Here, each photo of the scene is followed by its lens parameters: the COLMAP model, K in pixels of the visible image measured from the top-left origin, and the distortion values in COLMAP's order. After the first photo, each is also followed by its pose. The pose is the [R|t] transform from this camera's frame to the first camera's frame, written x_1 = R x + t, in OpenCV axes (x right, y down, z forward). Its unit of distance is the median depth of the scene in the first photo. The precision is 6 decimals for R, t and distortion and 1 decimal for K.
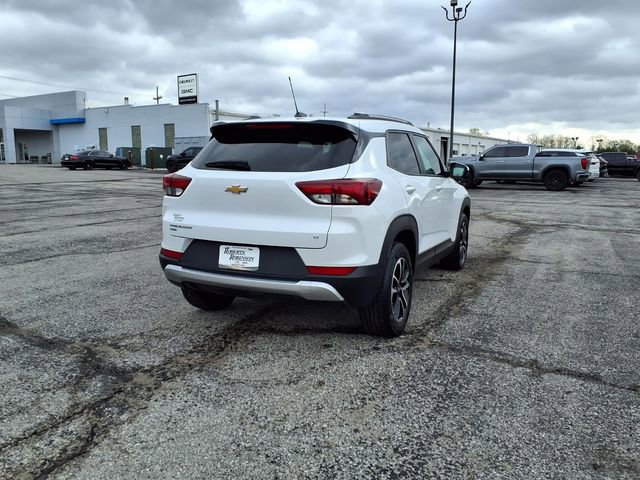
lens RADIAL K [[511.3, 0, 317.9], [0, 511.3, 247.4], [0, 0, 1]] dist [0.059970, -0.078128]
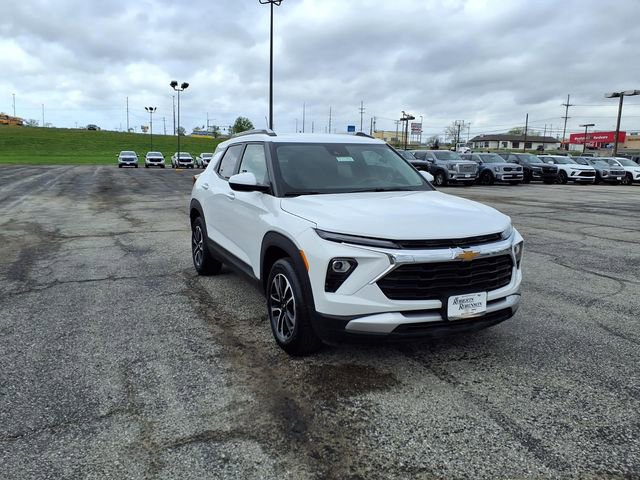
lens RADIAL K [[514.2, 0, 320.0], [0, 514.2, 240.0], [0, 0, 1]] dist [0.058975, -0.085288]
pose [[-0.639371, 0.109343, -0.761084, 1.268505], [-0.141678, 0.956135, 0.256387, -0.444759], [0.755733, 0.271755, -0.595833, 2.479060]]
